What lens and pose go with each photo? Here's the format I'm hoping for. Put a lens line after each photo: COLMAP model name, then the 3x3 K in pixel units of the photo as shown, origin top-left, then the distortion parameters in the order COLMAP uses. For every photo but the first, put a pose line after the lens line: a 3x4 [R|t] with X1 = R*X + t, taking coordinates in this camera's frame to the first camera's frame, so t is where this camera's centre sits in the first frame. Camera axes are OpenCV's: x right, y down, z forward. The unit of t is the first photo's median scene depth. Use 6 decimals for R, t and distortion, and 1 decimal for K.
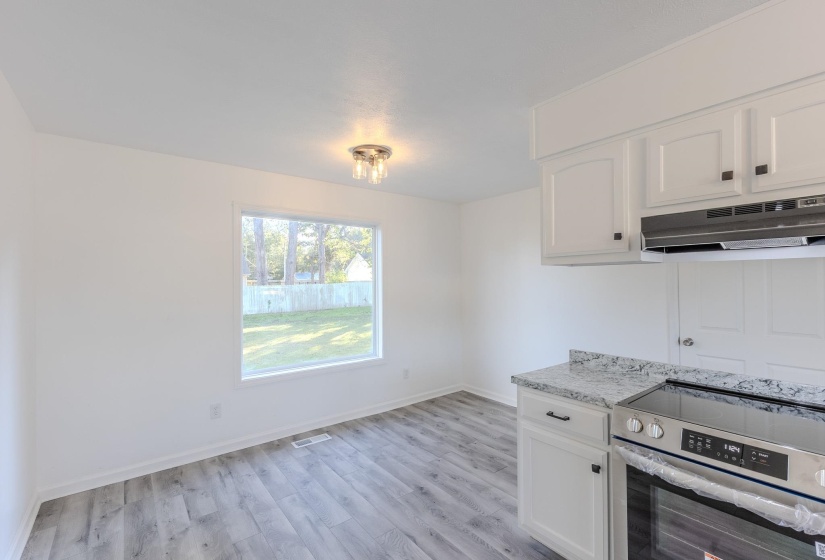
lens RADIAL K [[366.3, 0, 412.5], [0, 366.3, 280.0], [0, 0, 1]] dist [0.000323, 0.000130]
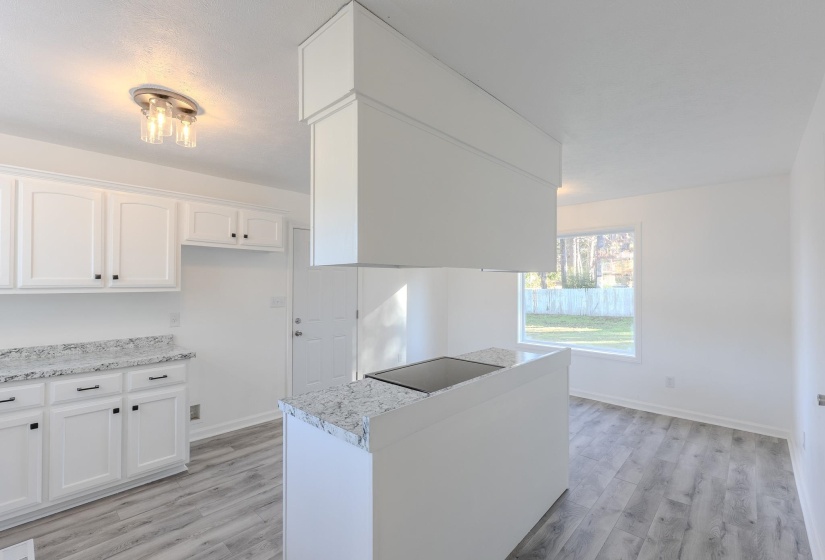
lens RADIAL K [[366.3, 0, 412.5], [0, 366.3, 280.0], [0, 0, 1]] dist [0.000323, 0.000130]
pose [[0.153397, -0.001057, -0.988164, 1.546283], [0.003476, 0.999994, -0.000530, -0.014452], [0.988159, -0.003353, 0.153400, 0.397086]]
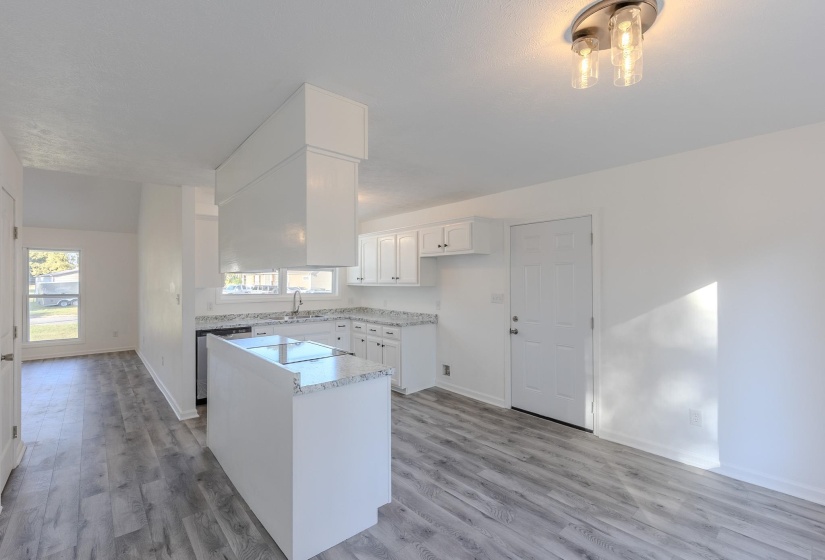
lens RADIAL K [[366.3, 0, 412.5], [0, 366.3, 280.0], [0, 0, 1]] dist [0.000323, 0.000130]
pose [[-0.998476, 0.011098, -0.054057, 0.247125], [0.011654, 0.999882, -0.009980, 0.007534], [0.053940, -0.010594, -0.998488, 1.902670]]
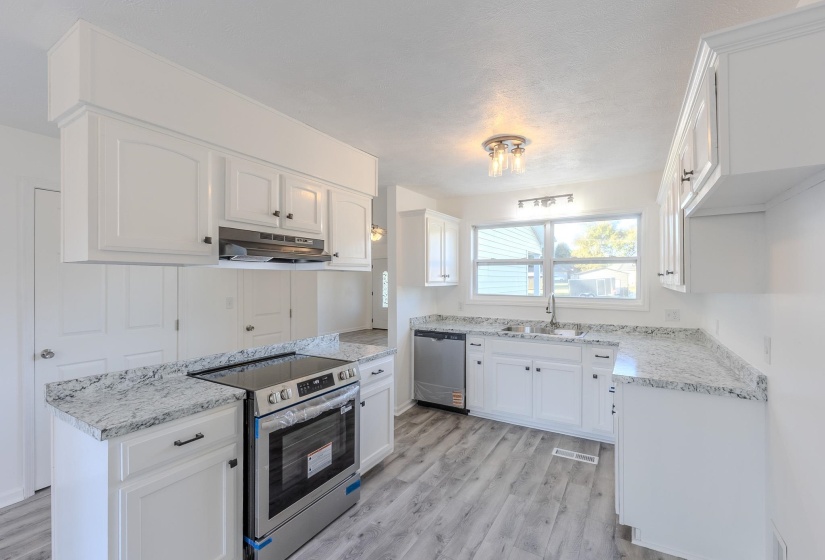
lens RADIAL K [[366.3, 0, 412.5], [0, 366.3, 280.0], [0, 0, 1]] dist [0.000323, 0.000130]
pose [[-0.352165, 0.009386, 0.935891, -0.476466], [-0.000527, 0.999948, -0.010227, 0.002833], [-0.935938, -0.004094, -0.352141, 0.644030]]
